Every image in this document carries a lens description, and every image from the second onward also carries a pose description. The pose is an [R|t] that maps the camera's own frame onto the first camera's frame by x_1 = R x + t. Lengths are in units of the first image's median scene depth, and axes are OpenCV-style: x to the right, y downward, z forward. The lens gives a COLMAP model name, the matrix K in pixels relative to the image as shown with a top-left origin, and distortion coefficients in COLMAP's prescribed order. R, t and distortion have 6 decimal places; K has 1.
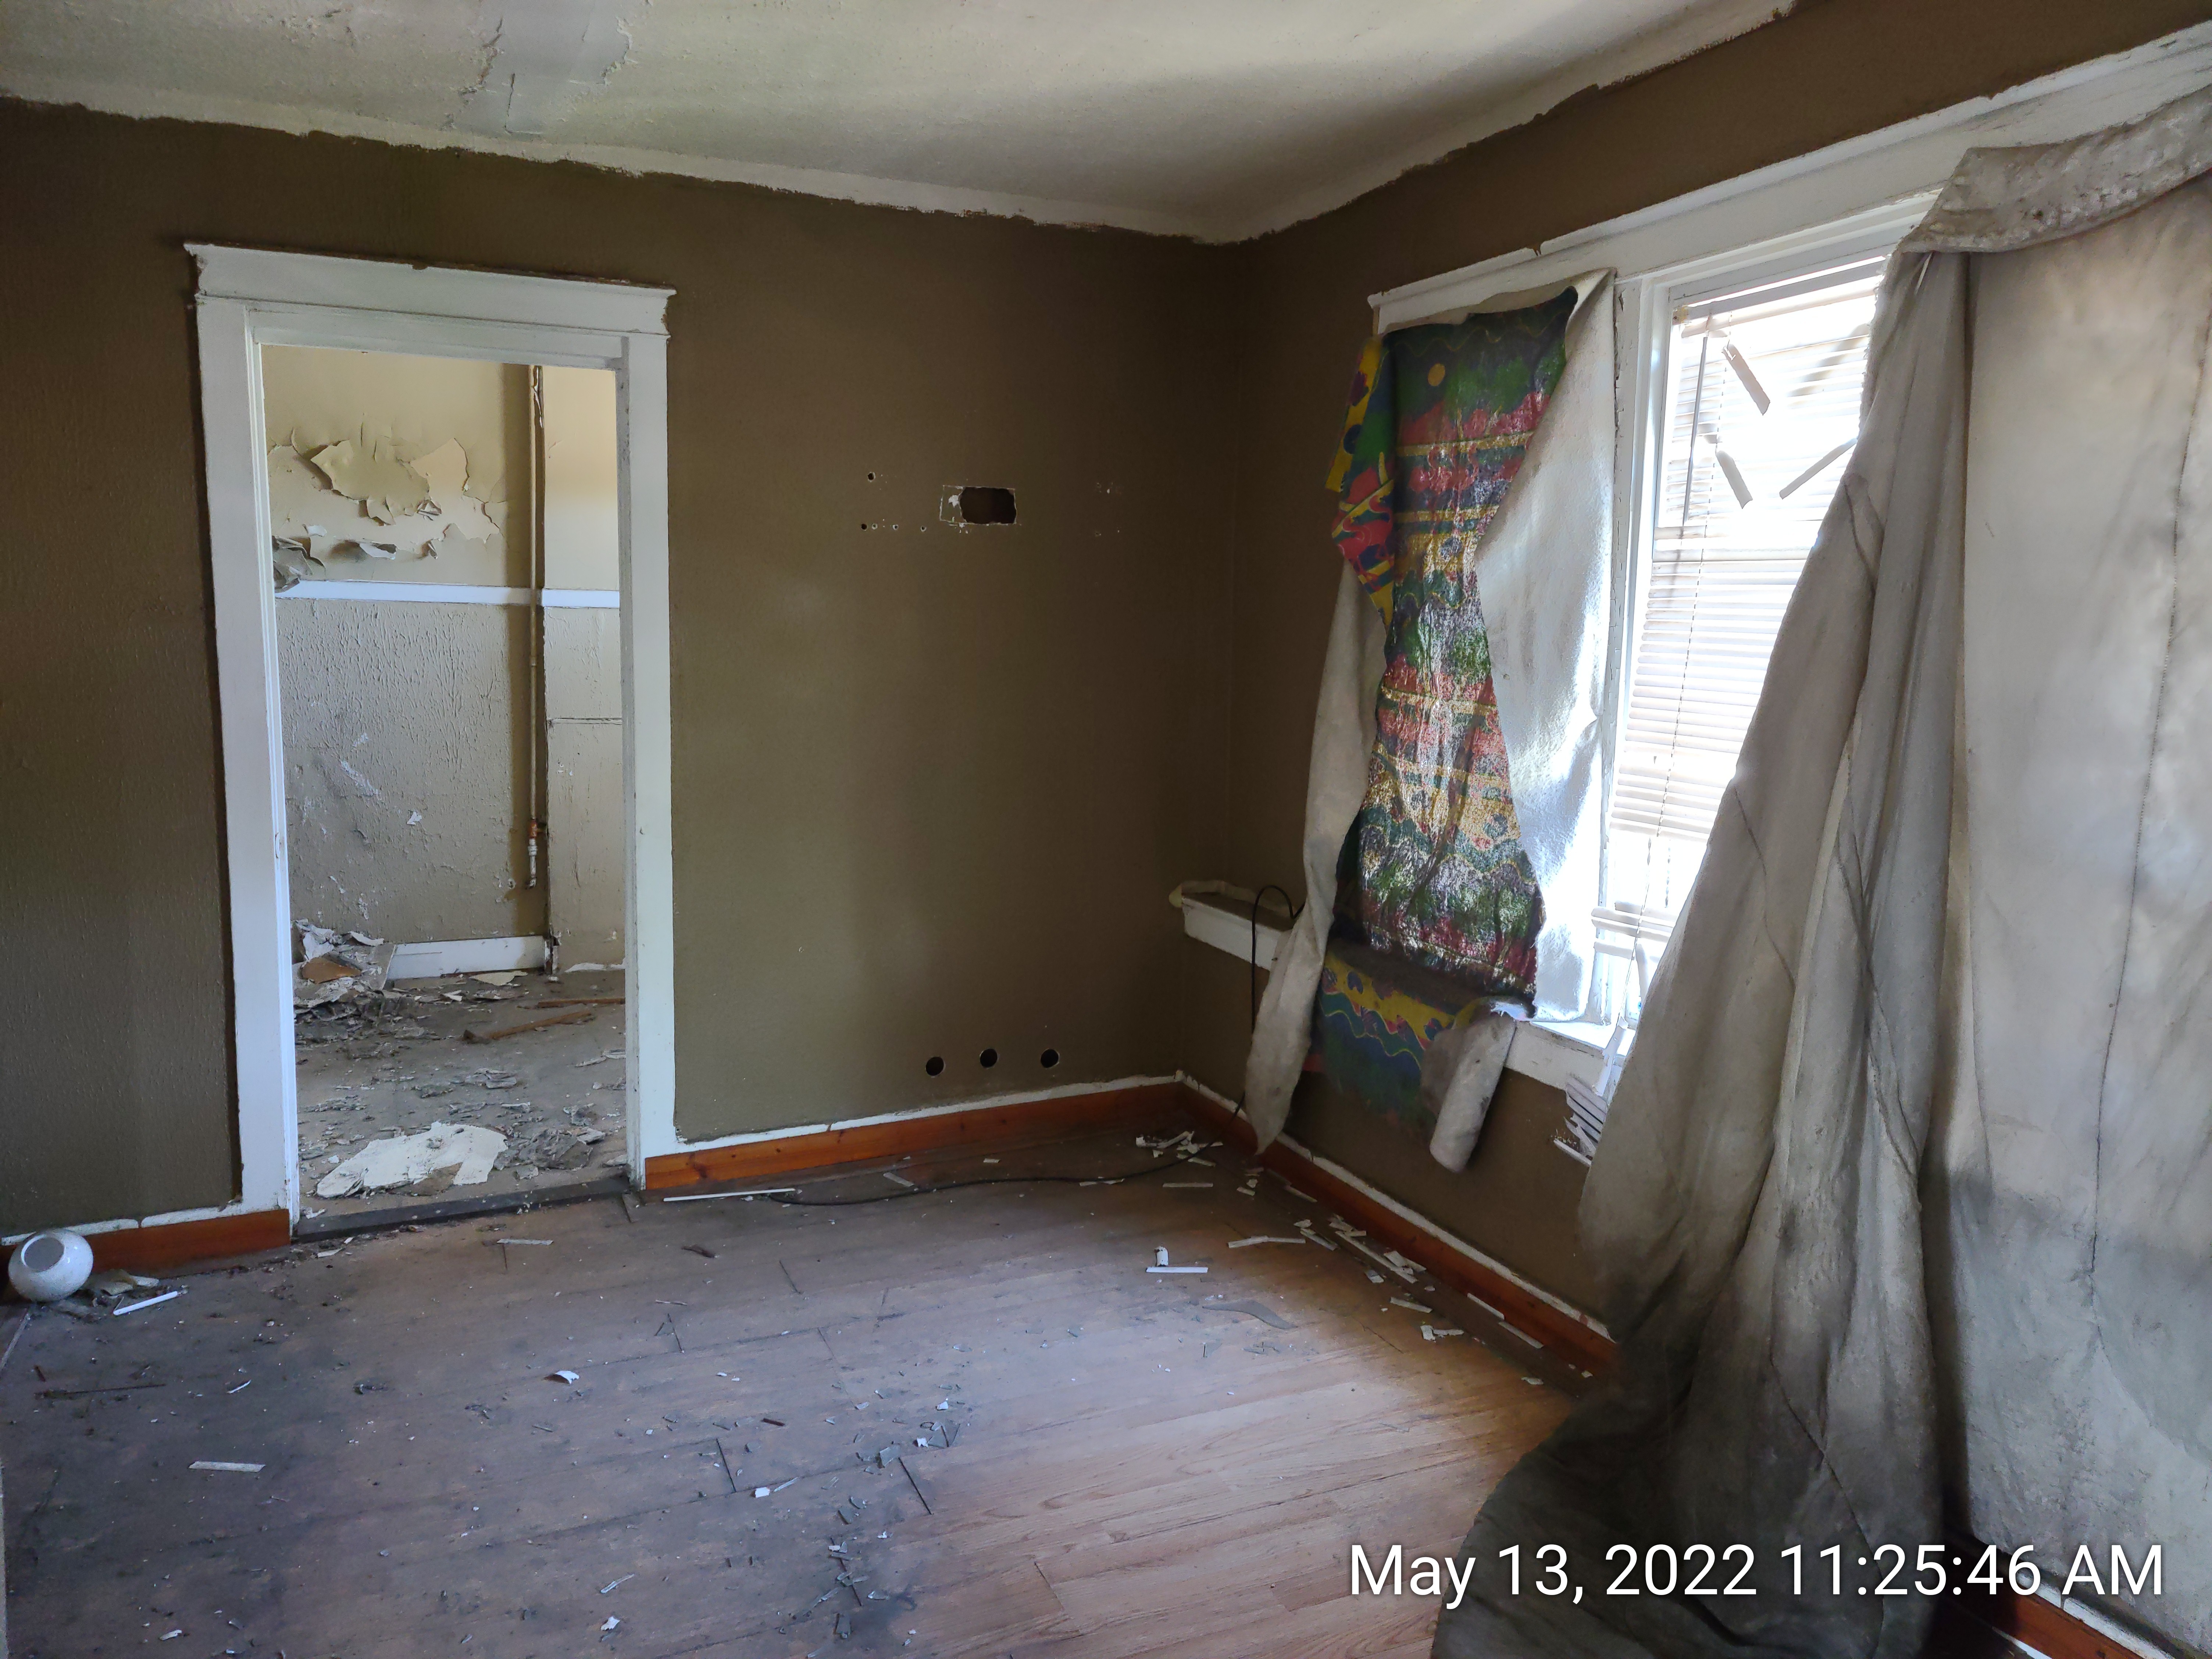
lens RADIAL K [[1646.2, 0, 1115.3], [0, 1646.2, 834.8], [0, 0, 1]] dist [0.029246, 0.005257]
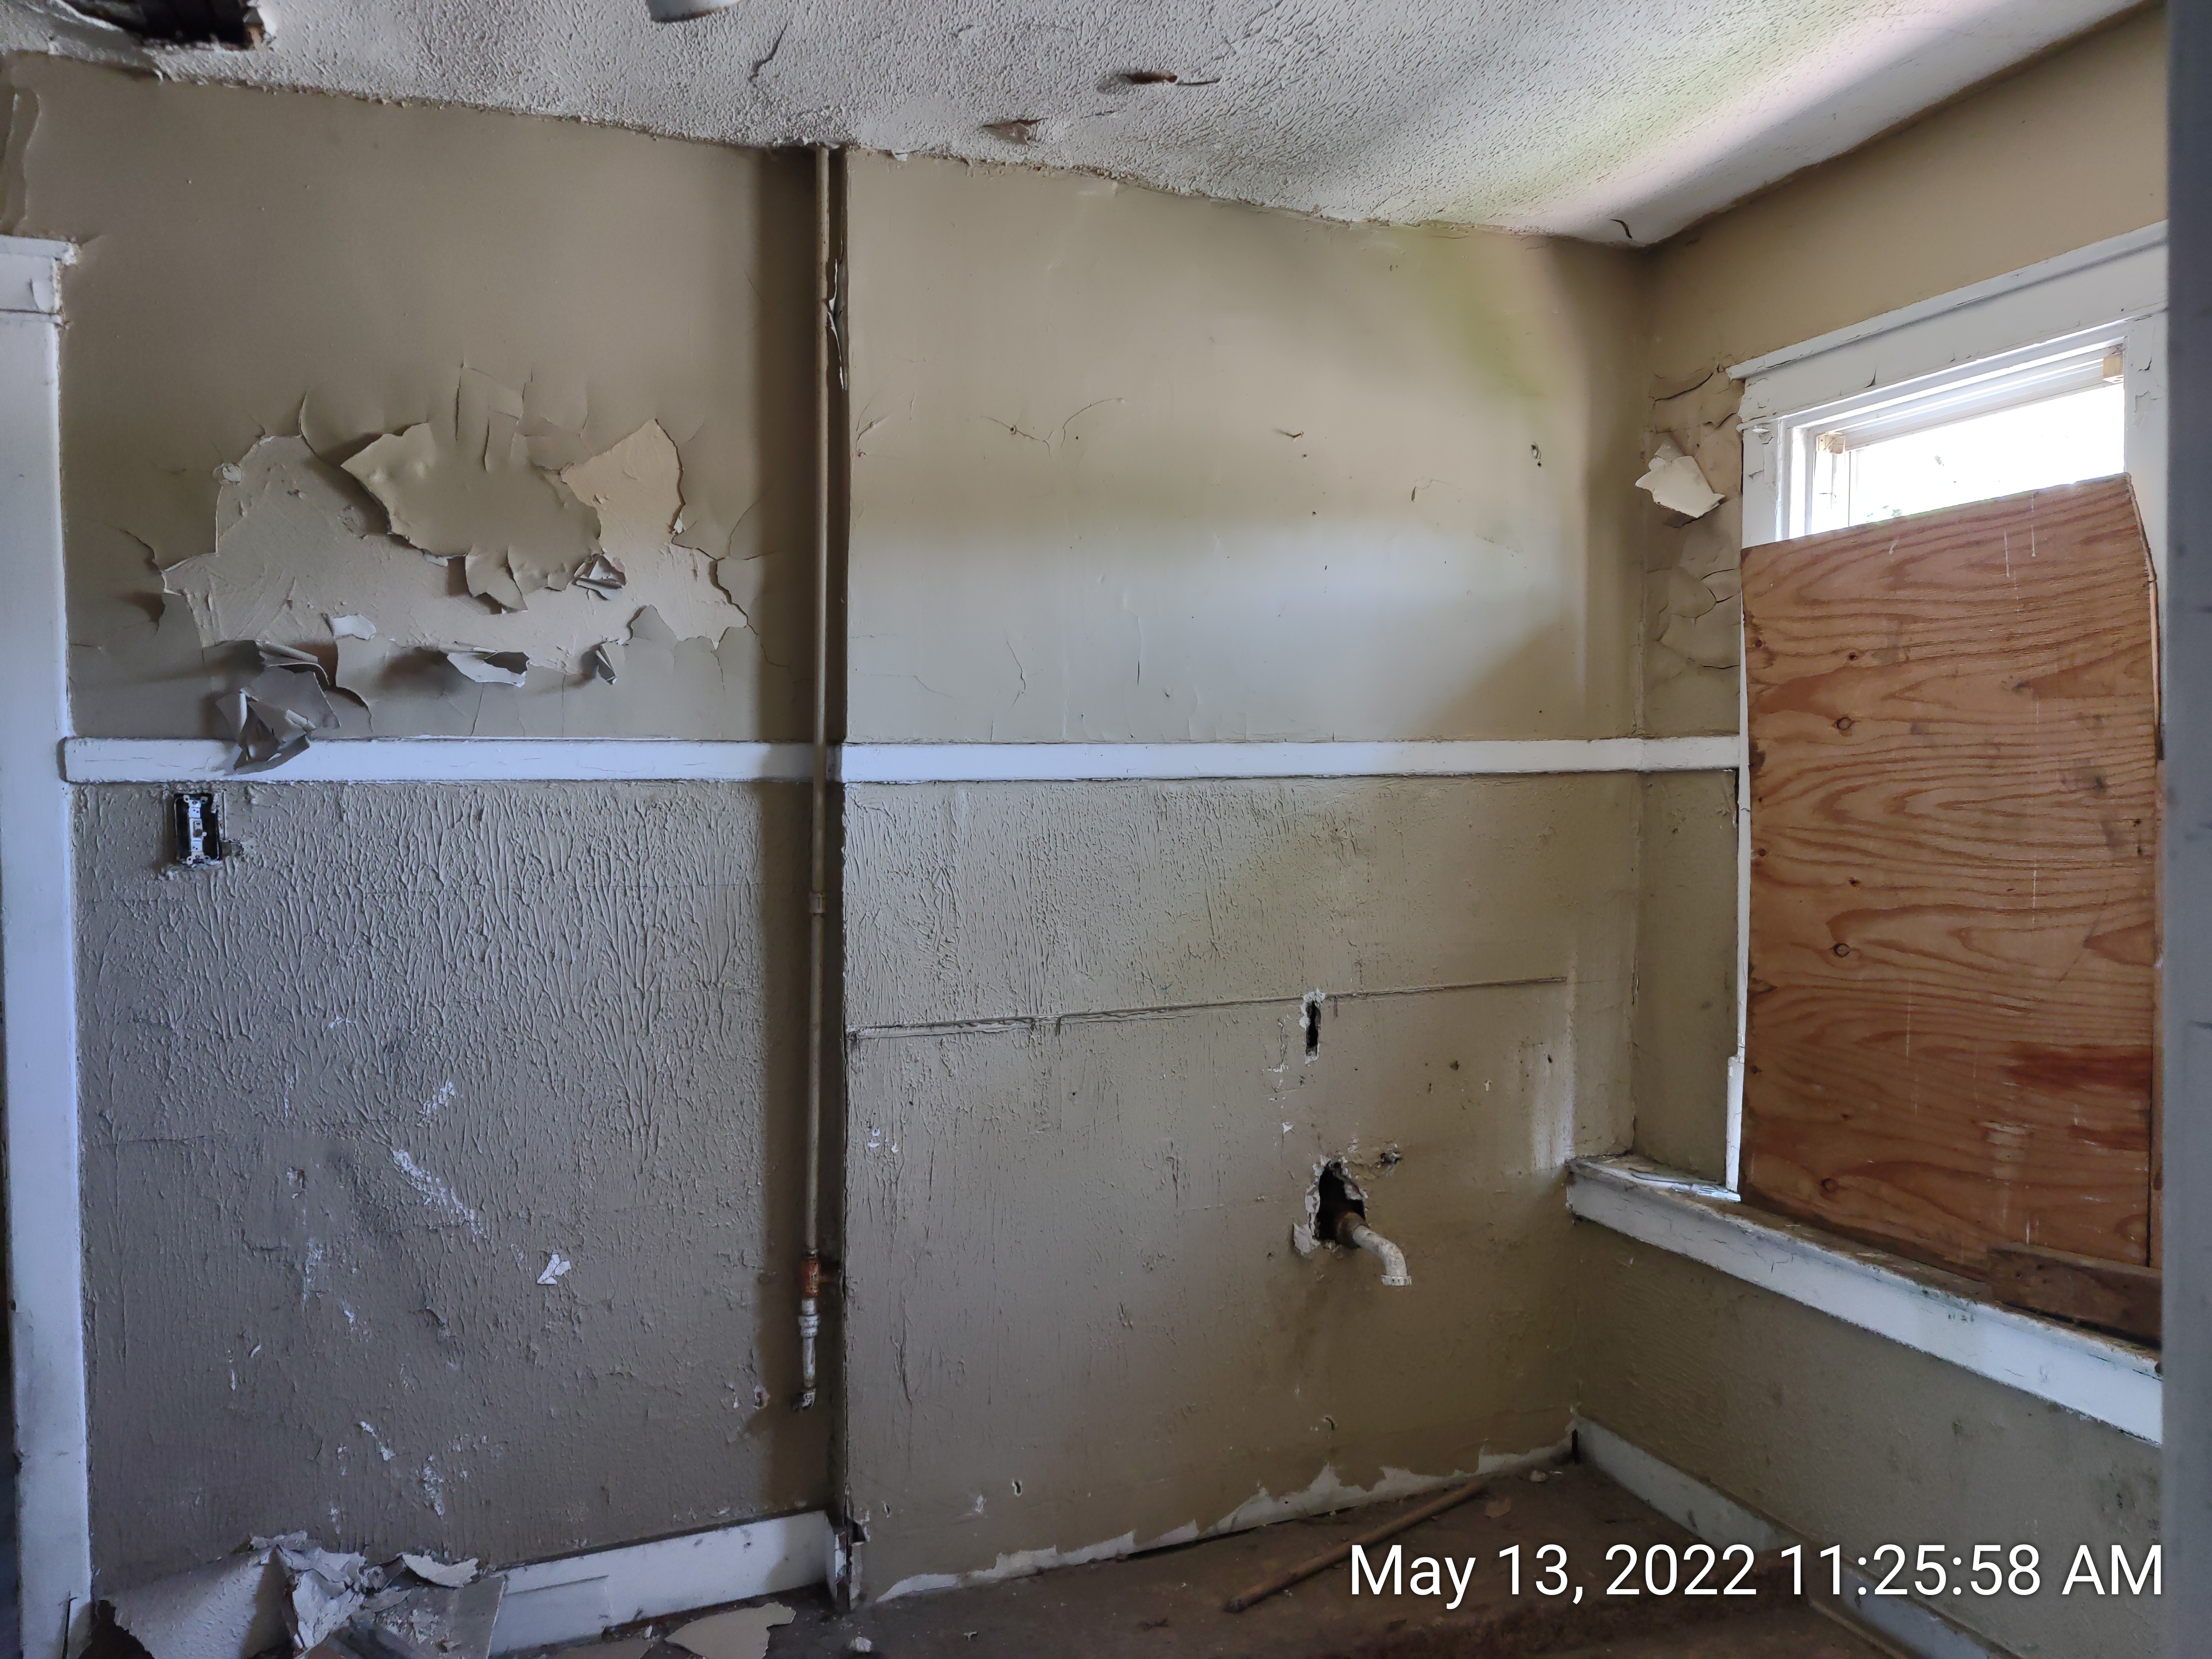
lens RADIAL K [[1646.2, 0, 1101.4], [0, 1646.2, 819.7], [0, 0, 1]] dist [0.029246, 0.005257]
pose [[0.997601, -0.031535, -0.061625, -0.251106], [0.024395, 0.993254, -0.113361, -0.076187], [0.064784, 0.111586, 0.991641, 0.568056]]
